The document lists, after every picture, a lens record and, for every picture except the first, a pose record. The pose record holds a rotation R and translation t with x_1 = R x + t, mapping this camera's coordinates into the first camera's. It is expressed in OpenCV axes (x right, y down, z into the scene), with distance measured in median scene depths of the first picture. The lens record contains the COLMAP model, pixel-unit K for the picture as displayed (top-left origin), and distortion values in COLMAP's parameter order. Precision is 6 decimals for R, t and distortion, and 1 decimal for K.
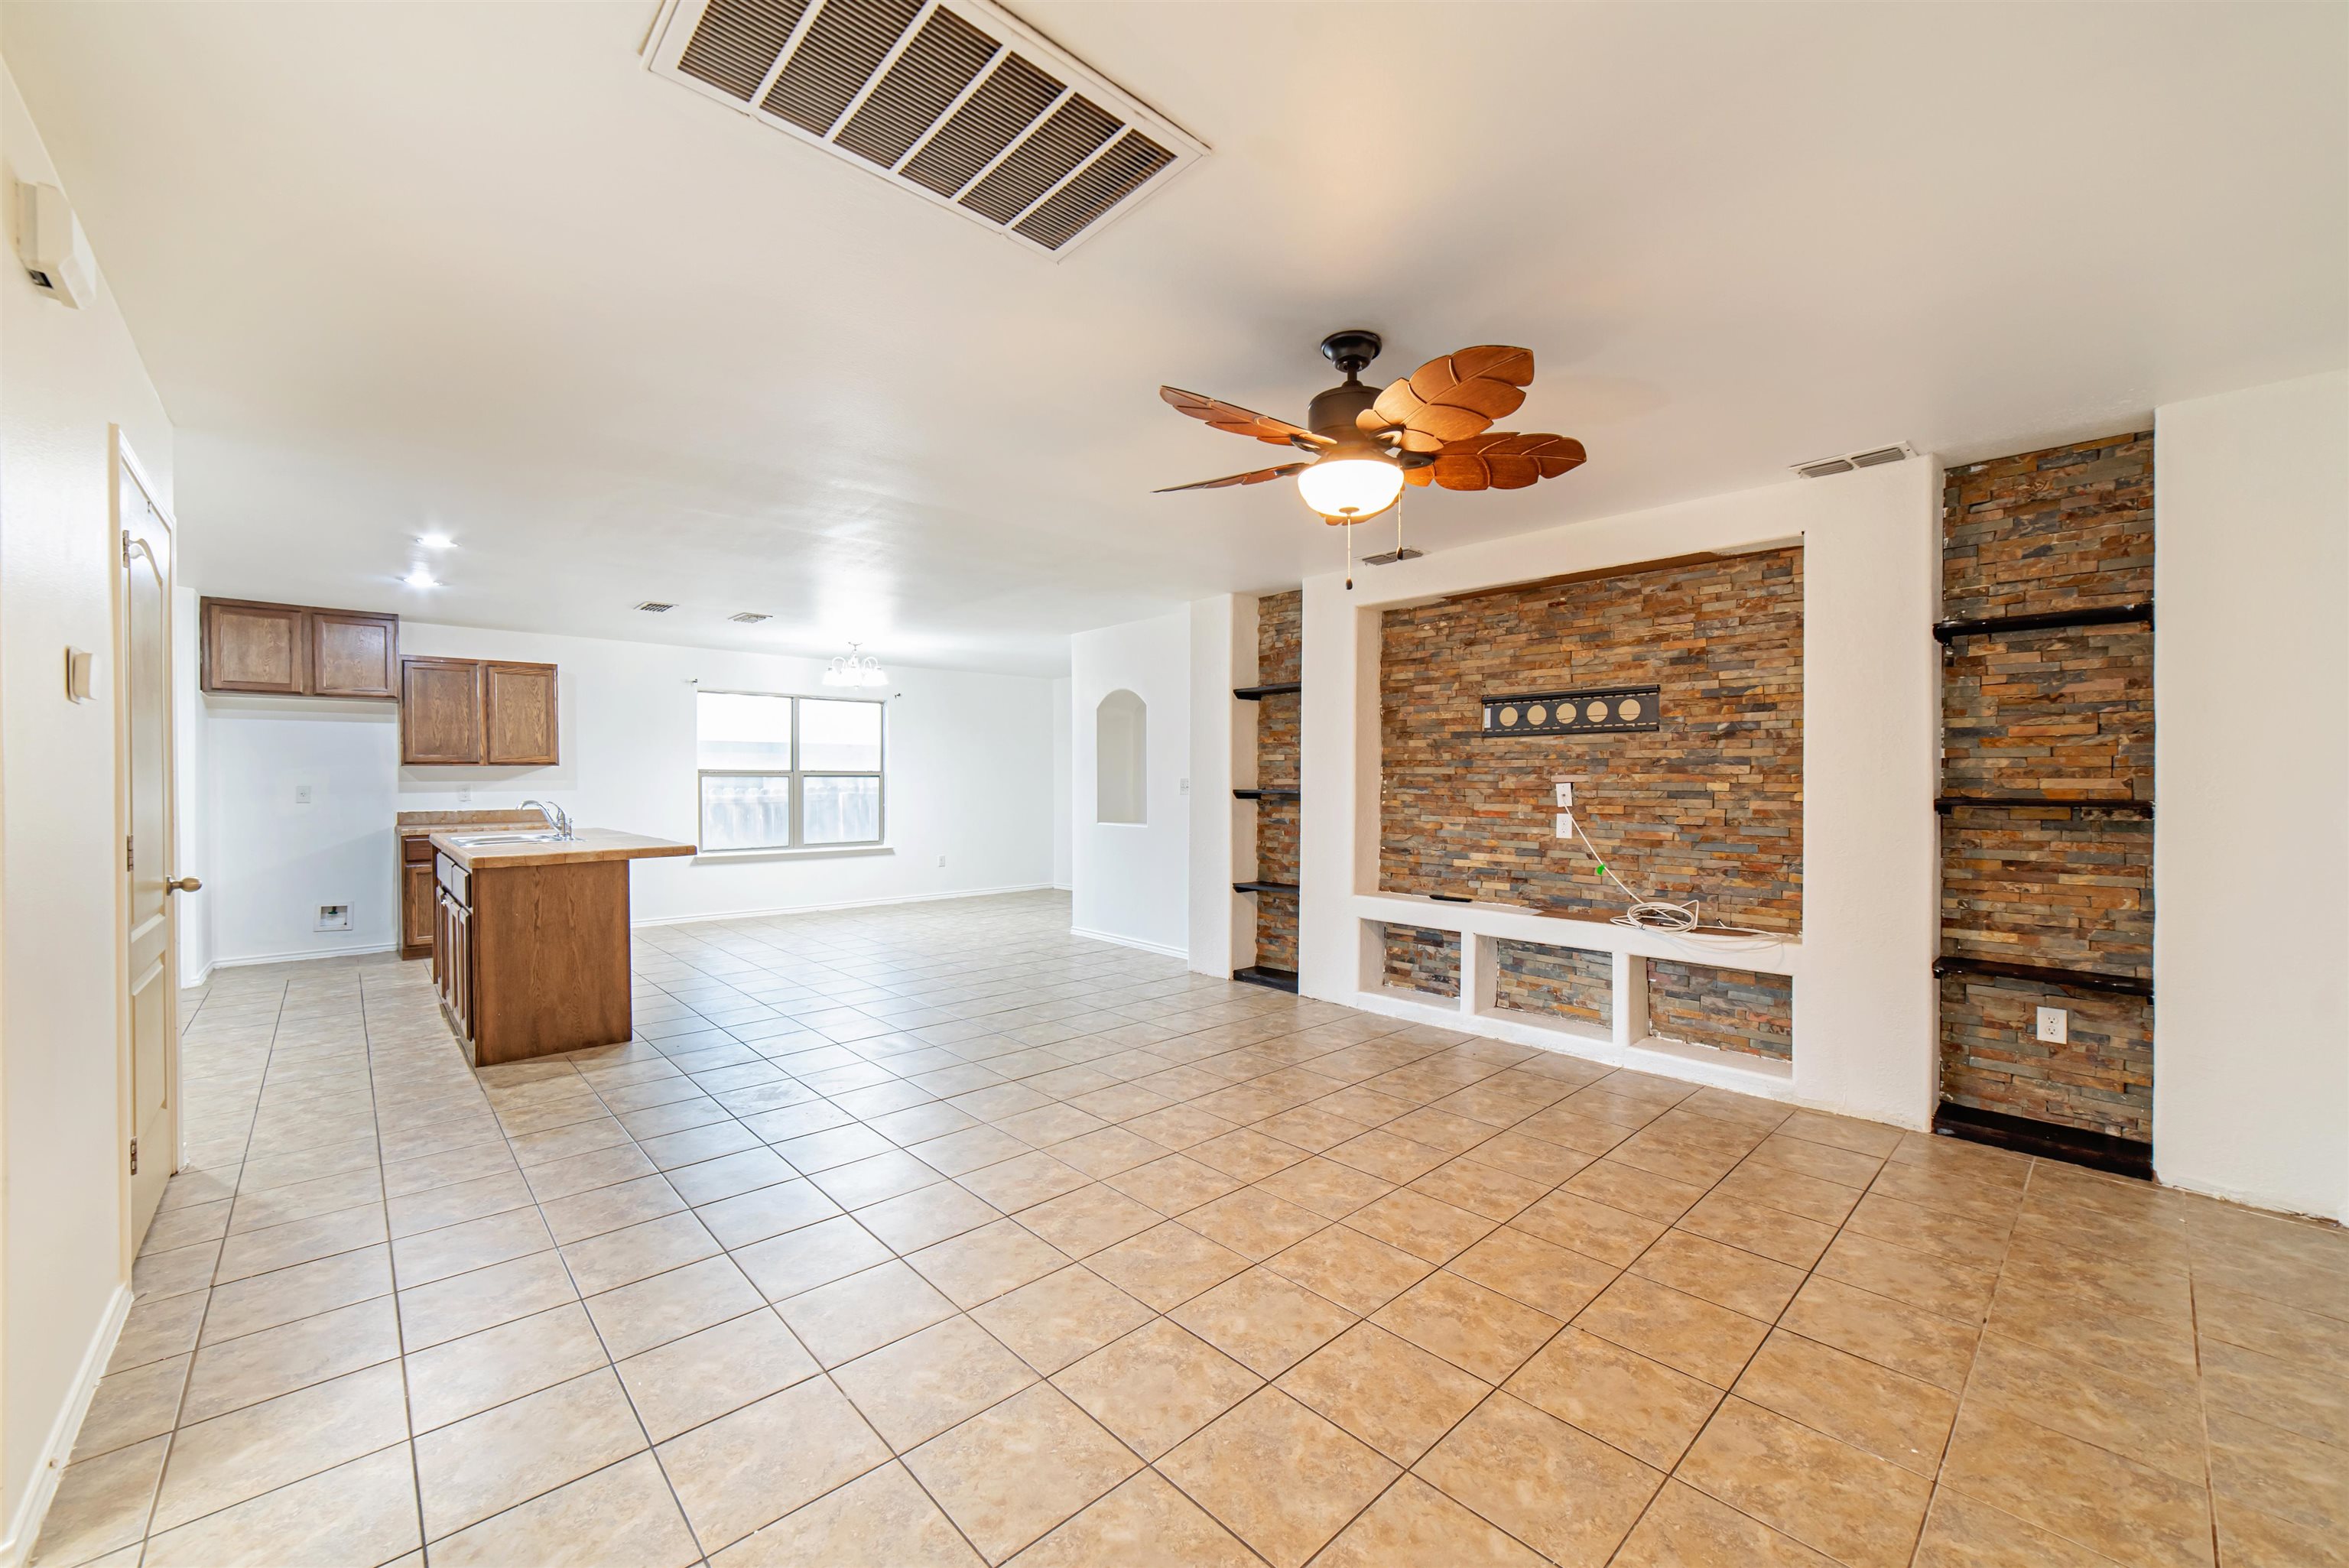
lens RADIAL K [[908.0, 0, 1187.7], [0, 908.0, 784.5], [0, 0, 1]] dist [-0.018238, 0.003720]
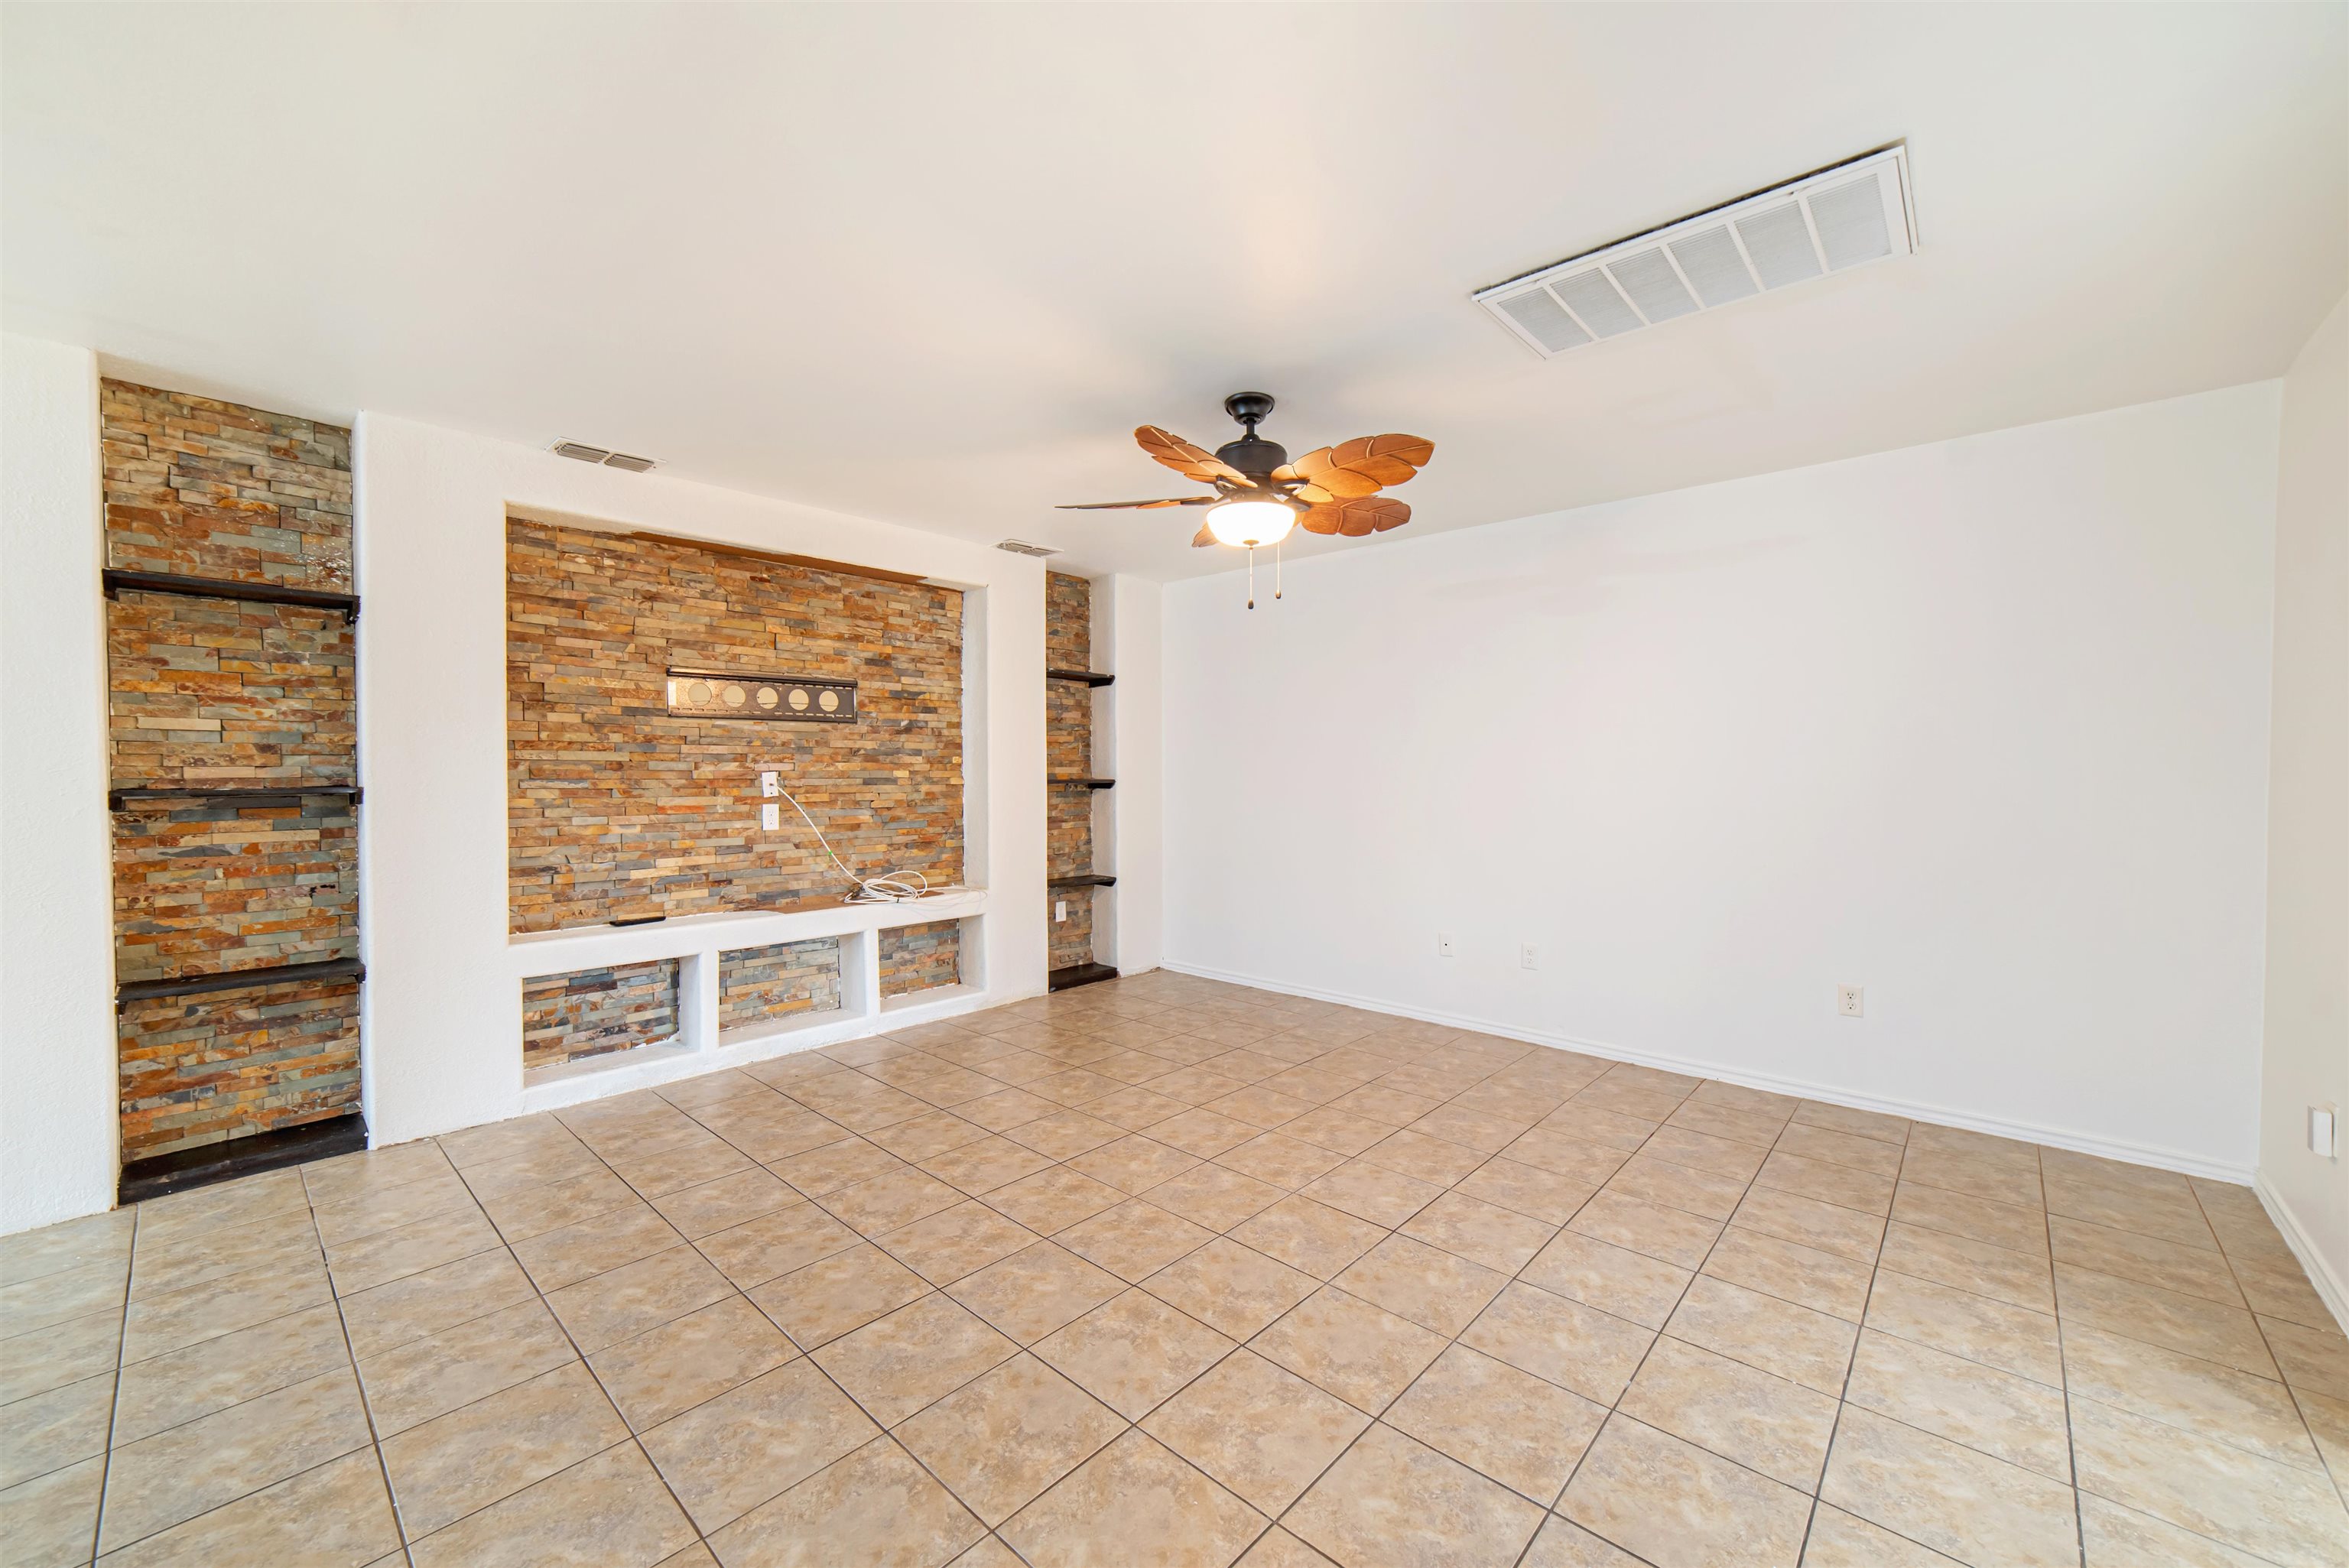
lens RADIAL K [[908.0, 0, 1159.0], [0, 908.0, 777.5], [0, 0, 1]] dist [-0.018238, 0.003720]
pose [[-0.055777, -0.008129, 0.998410, -0.606843], [0.007942, 0.999932, 0.008585, -0.000476], [-0.998412, 0.008408, -0.055708, 0.715226]]
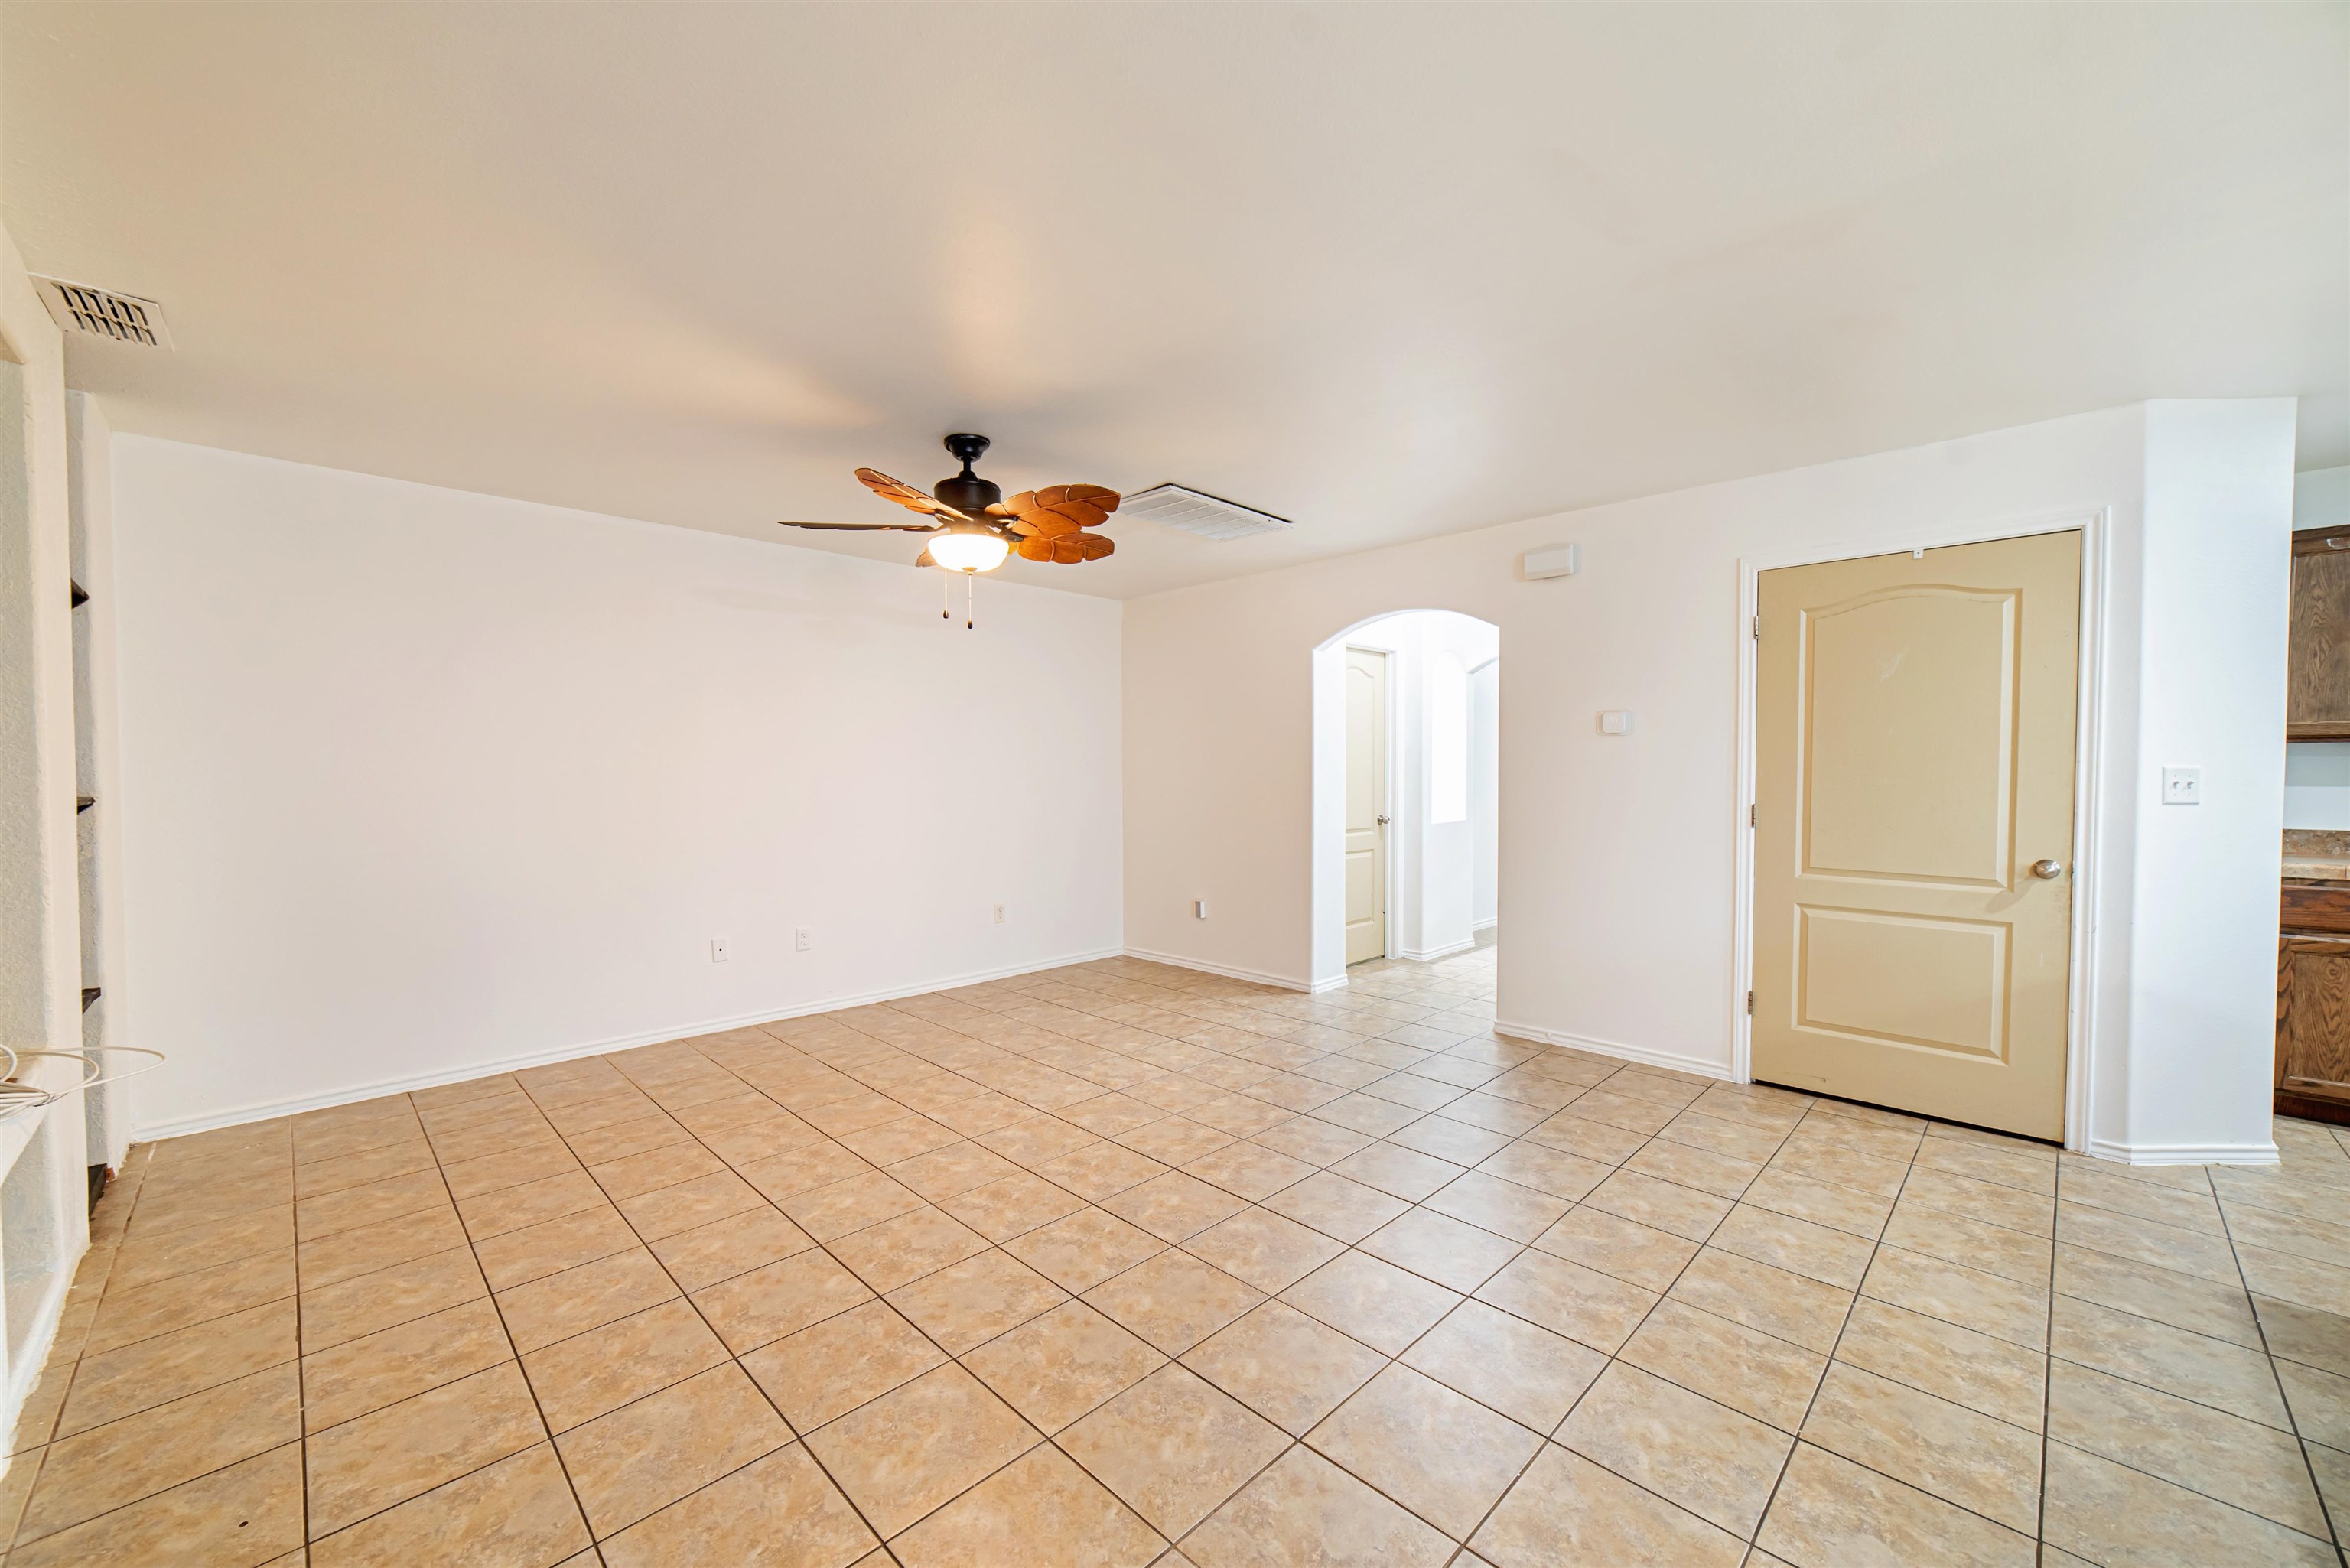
lens RADIAL K [[908.4, 0, 1171.4], [0, 908.4, 797.5], [0, 0, 1]] dist [-0.018238, 0.003720]
pose [[-0.999893, 0.002005, -0.014499, -0.057330], [0.001448, 0.999266, 0.038292, -0.011100], [0.014565, 0.038267, -0.999161, 1.403306]]
